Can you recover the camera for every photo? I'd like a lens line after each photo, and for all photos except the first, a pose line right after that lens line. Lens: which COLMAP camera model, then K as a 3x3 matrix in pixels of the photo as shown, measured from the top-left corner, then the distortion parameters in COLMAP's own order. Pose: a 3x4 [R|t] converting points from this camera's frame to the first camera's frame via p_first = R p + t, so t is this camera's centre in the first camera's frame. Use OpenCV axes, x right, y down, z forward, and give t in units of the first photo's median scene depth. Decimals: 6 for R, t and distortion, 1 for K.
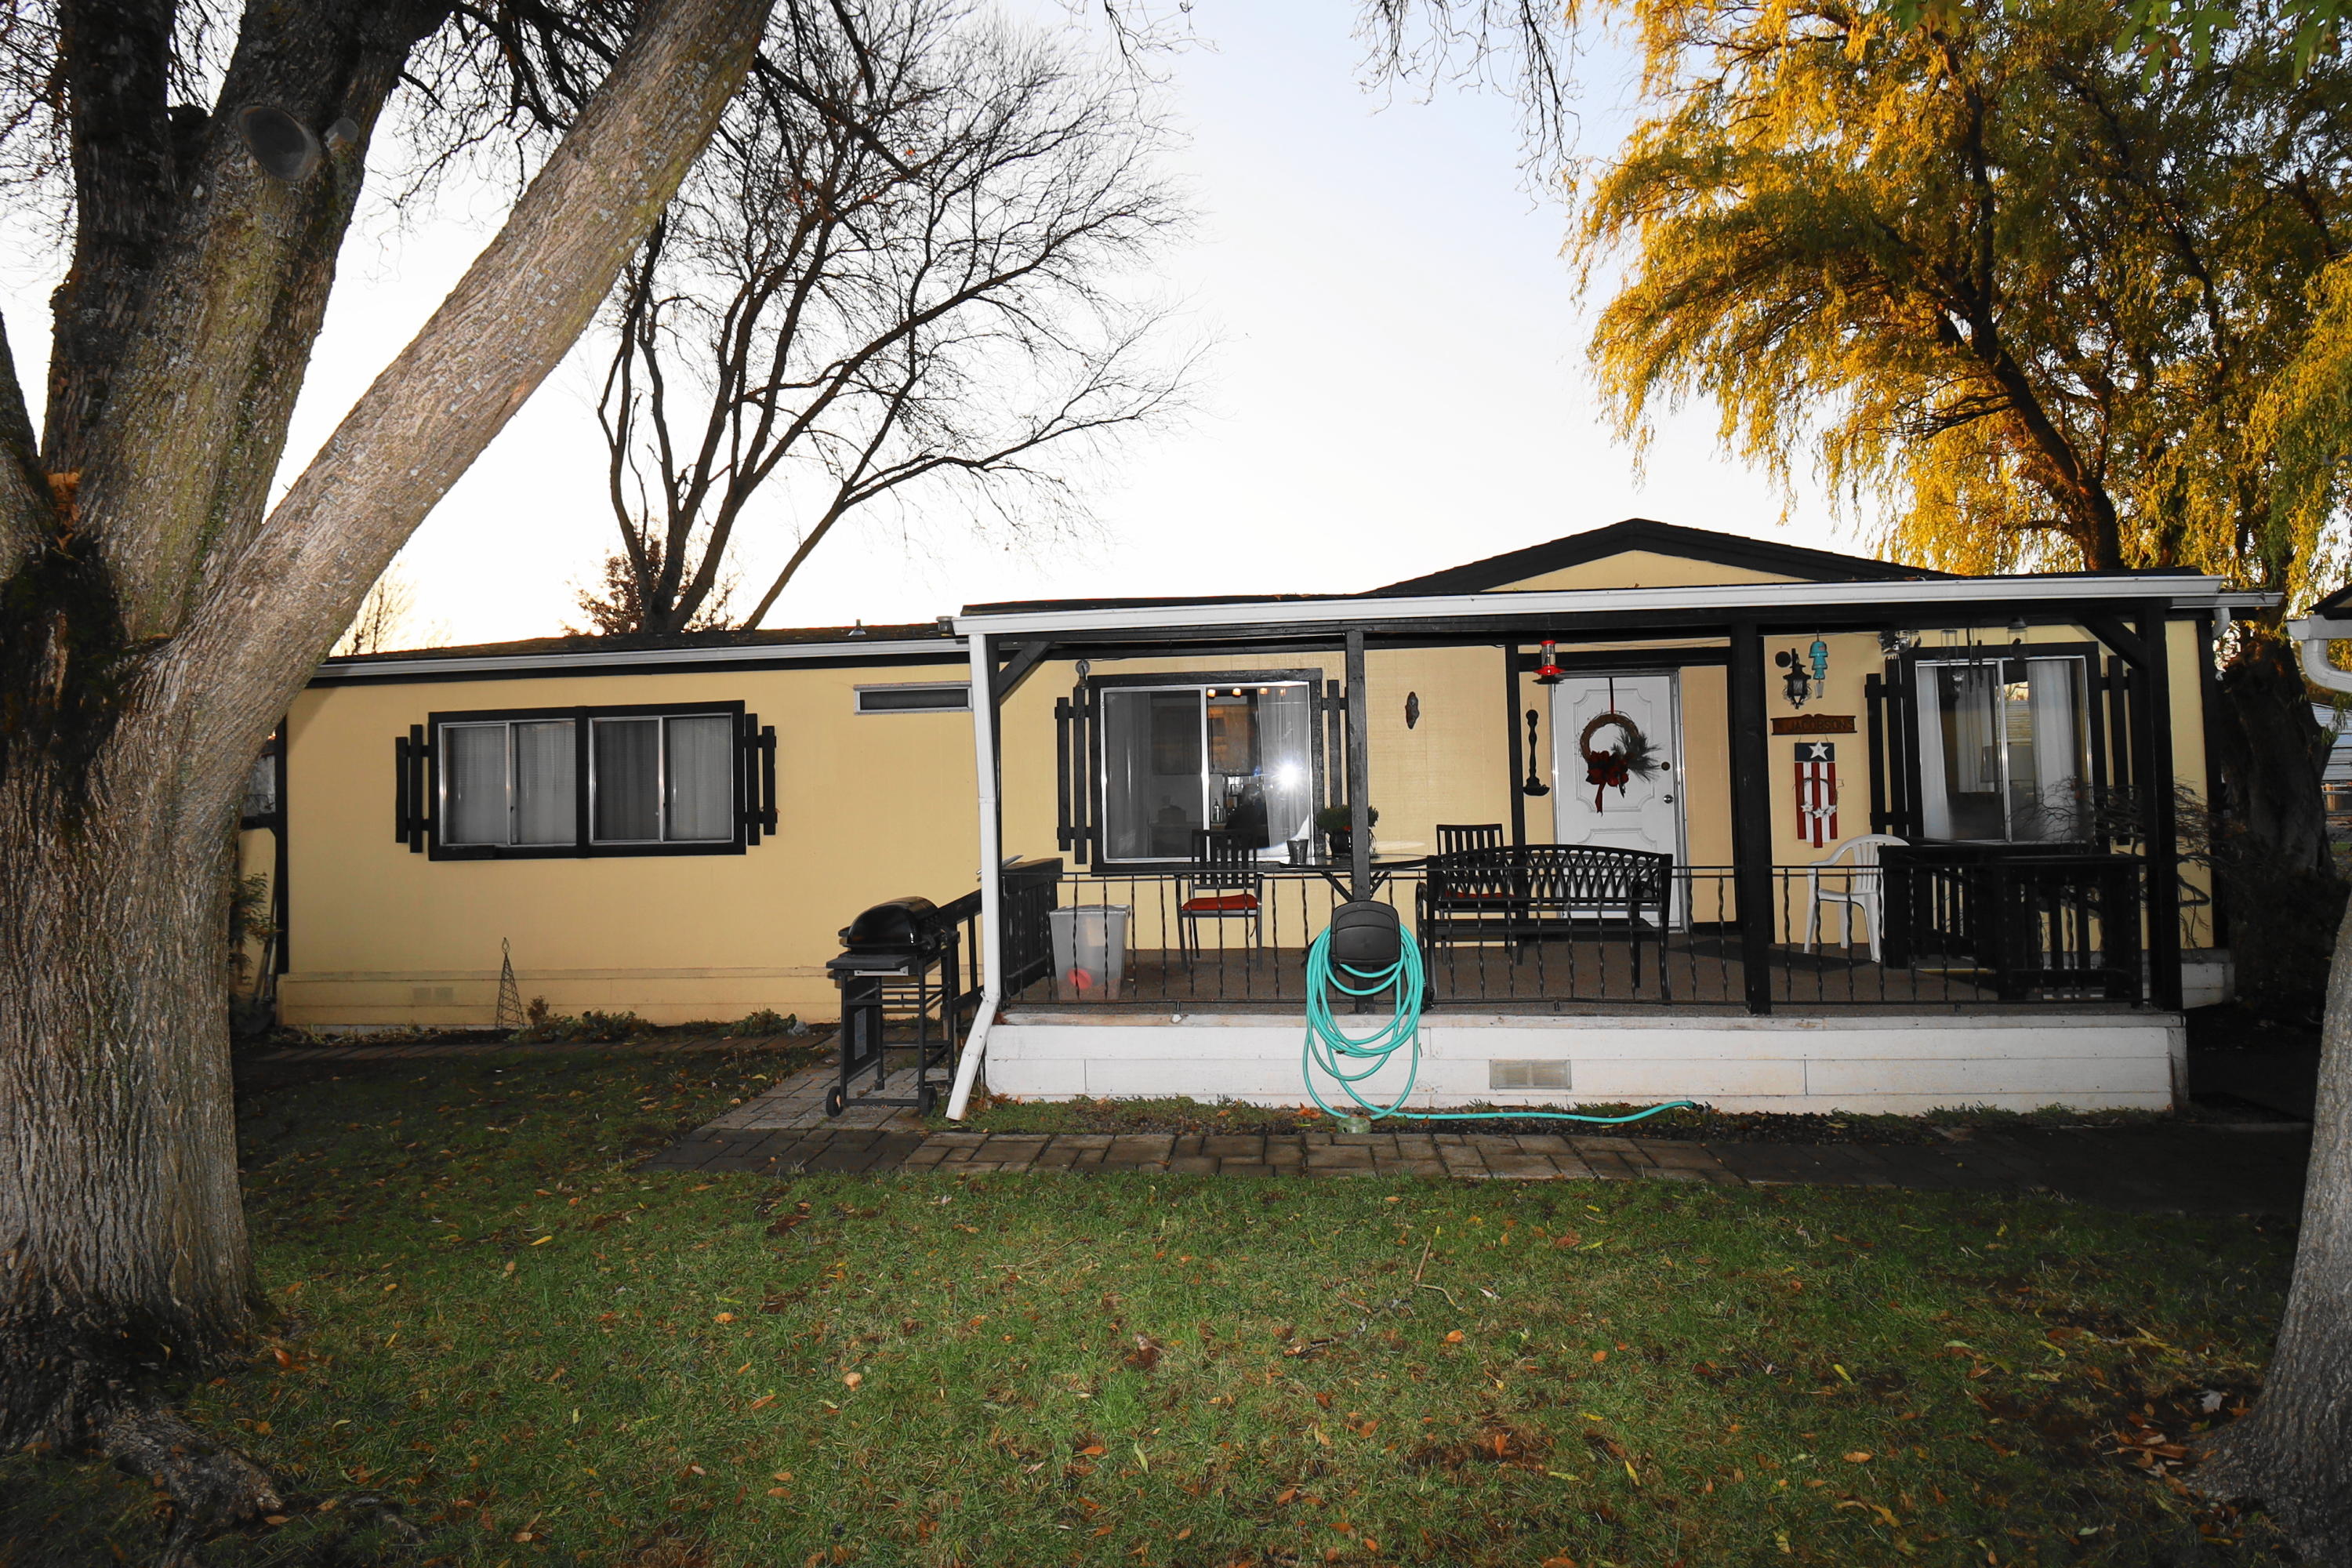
lens RADIAL K [[1077.5, 0, 1199.7], [0, 1077.5, 758.2], [0, 0, 1]] dist [-0.000016, -0.014862]
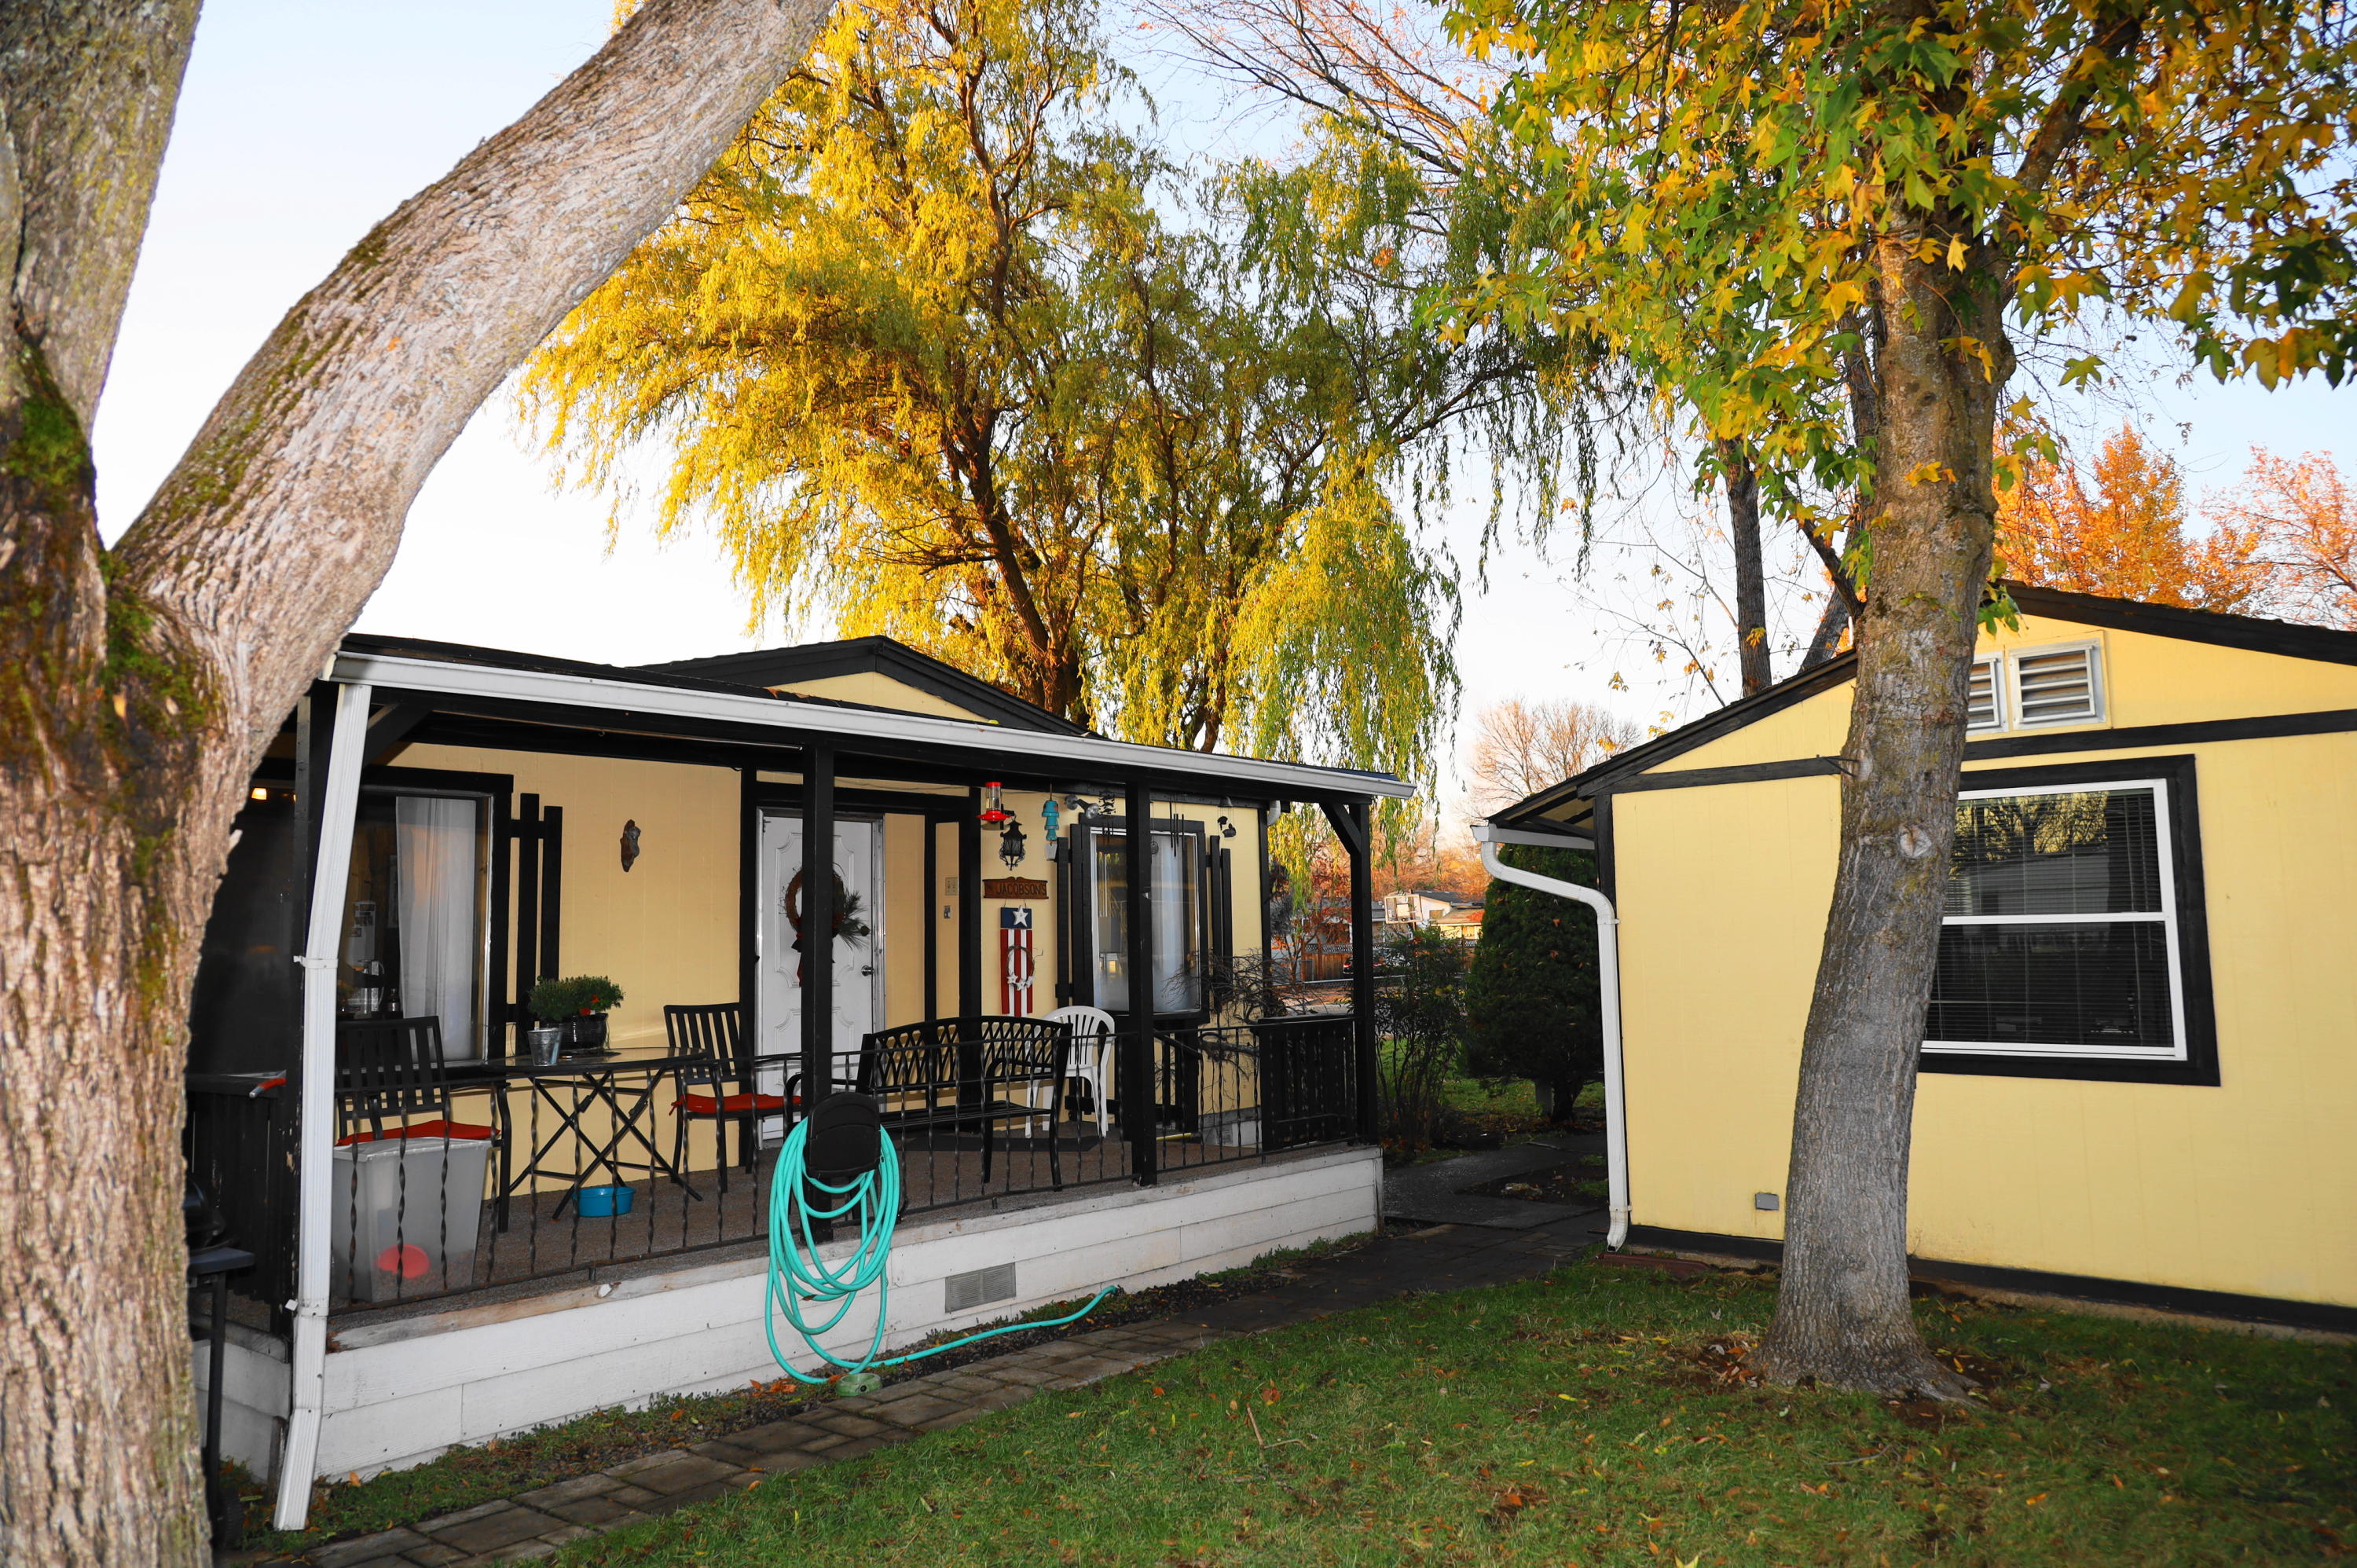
lens RADIAL K [[1623.4, 0, 1178.5], [0, 1623.4, 784.0], [0, 0, 1]] dist [0.036480, -0.029915]
pose [[0.578360, 0.093273, 0.810432, -0.489485], [-0.021019, 0.994816, -0.099493, 0.015526], [-0.815511, 0.040509, 0.577322, 0.077678]]
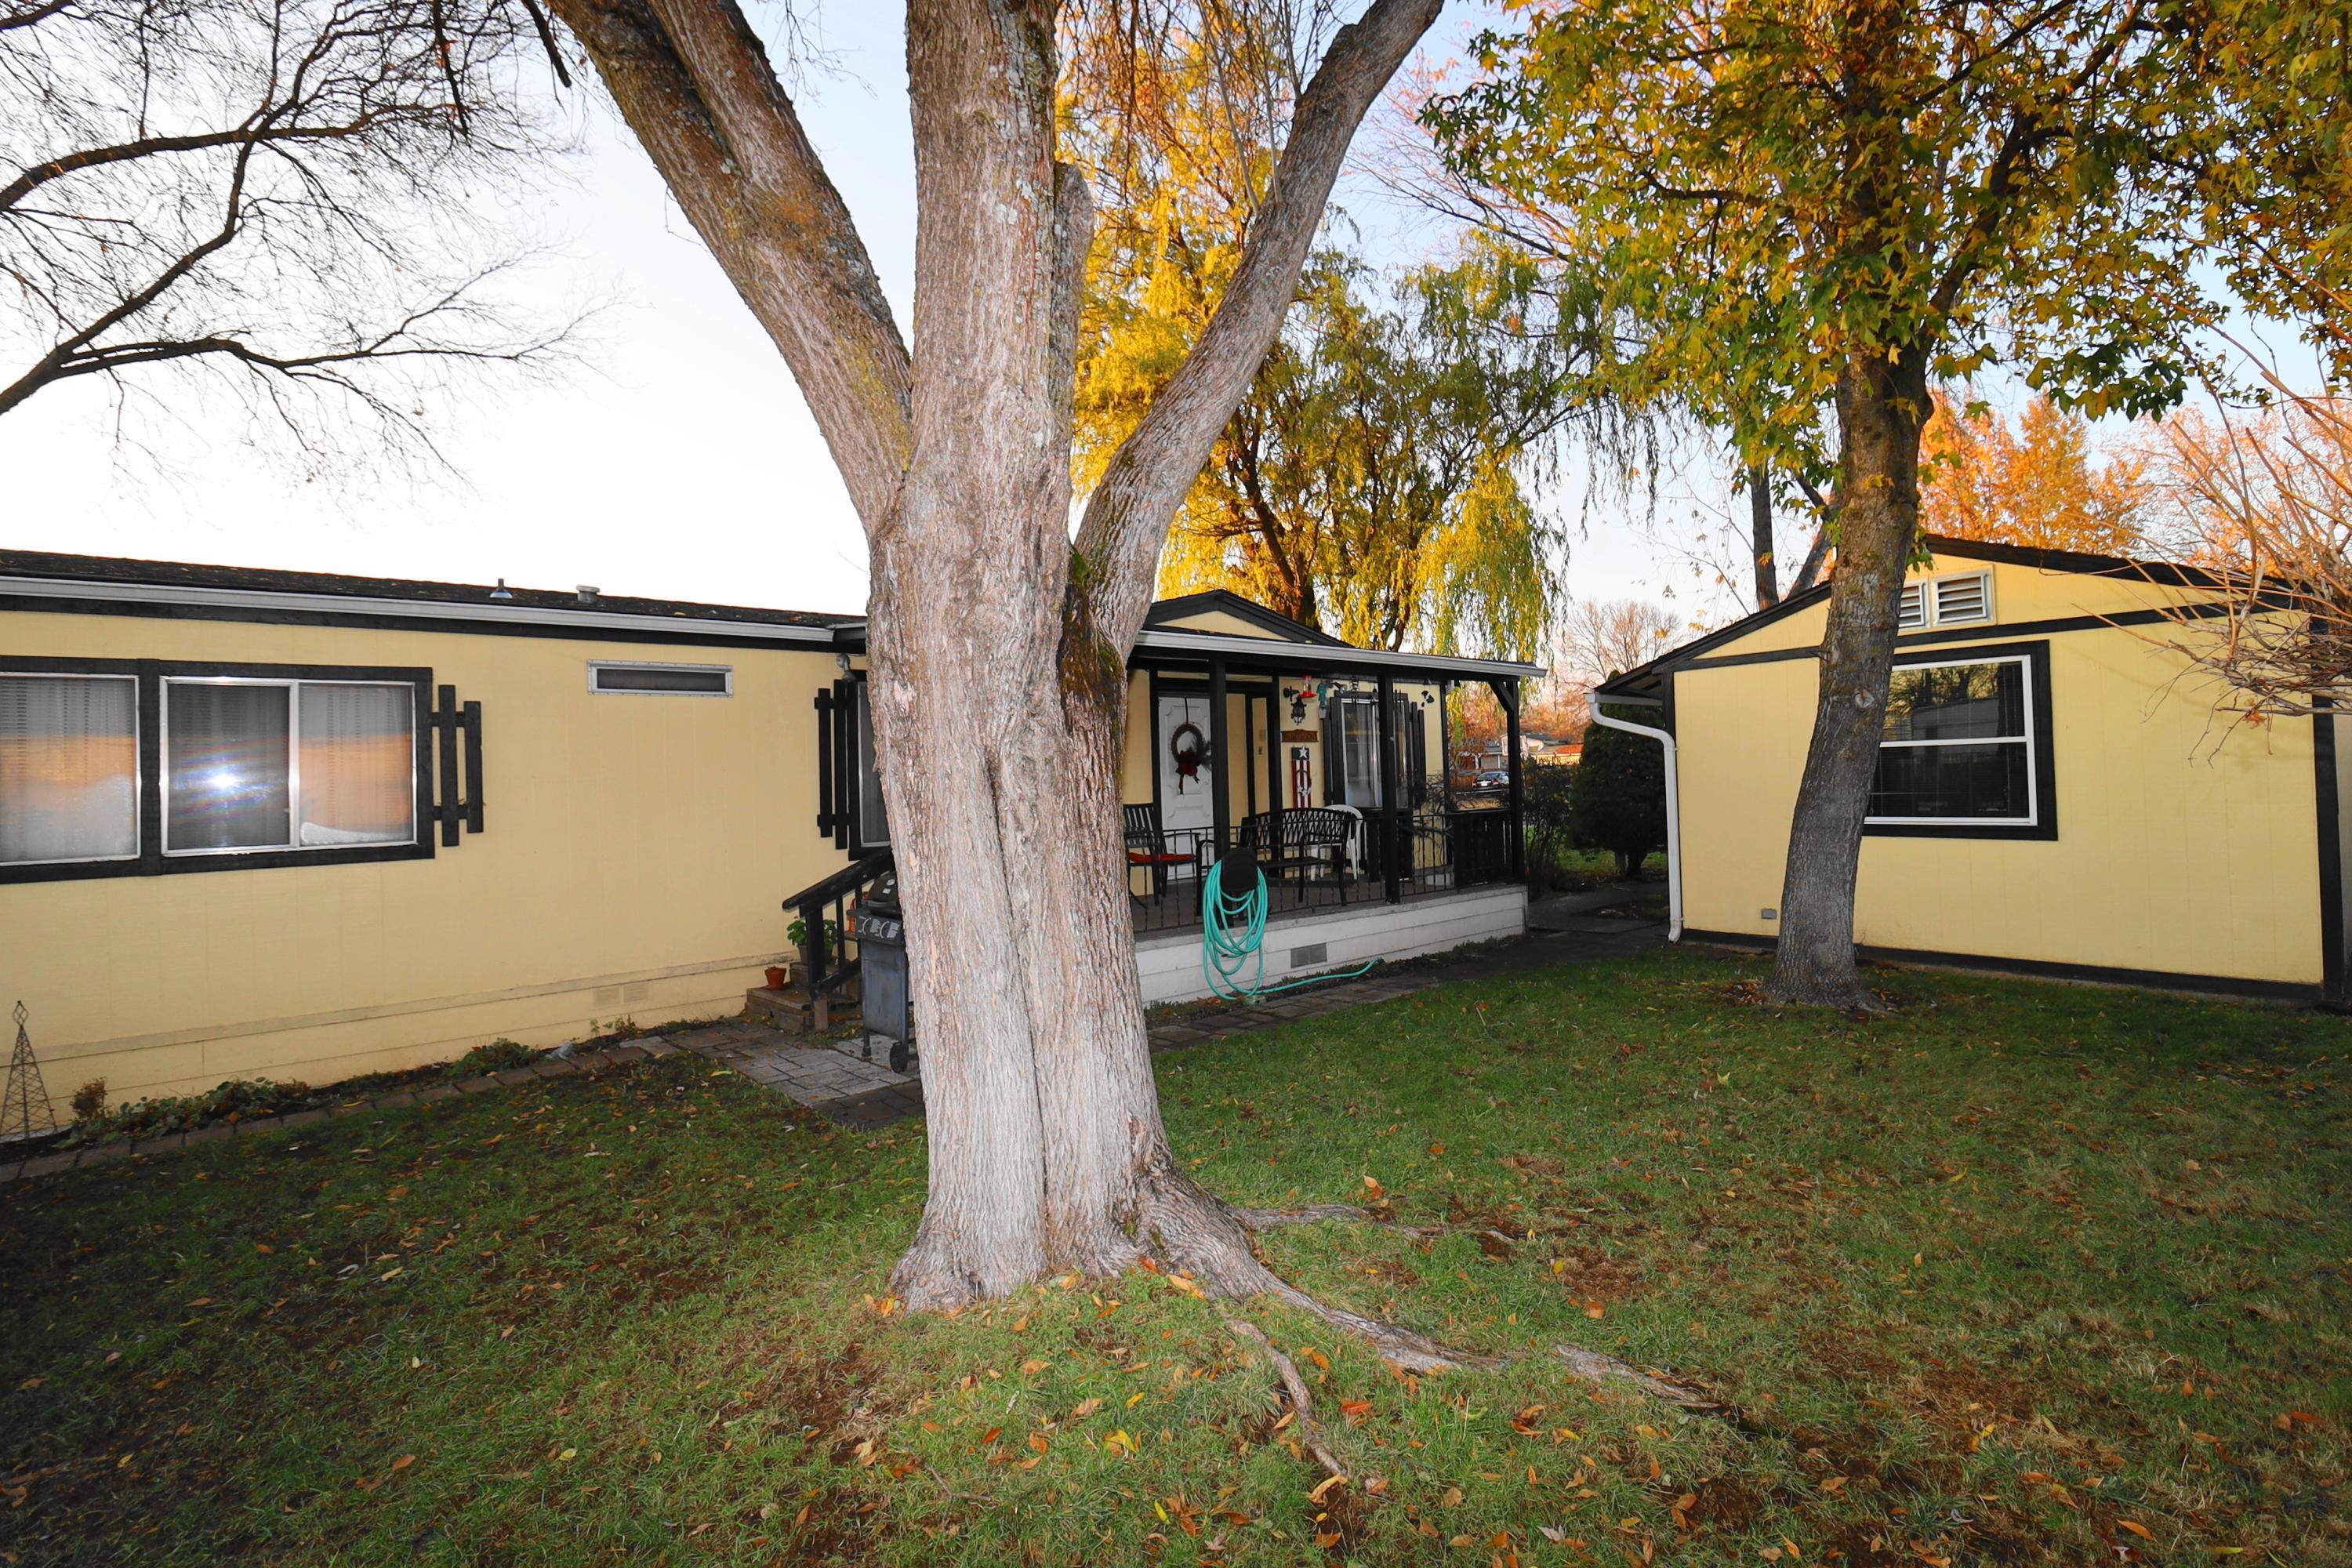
lens RADIAL K [[1077.5, 0, 1199.7], [0, 1077.5, 758.2], [0, 0, 1]] dist [-0.000016, -0.014862]
pose [[0.688471, 0.014351, 0.725122, -0.662129], [-0.007055, 0.999889, -0.013090, 0.022418], [-0.725229, 0.003896, 0.688496, 0.031785]]
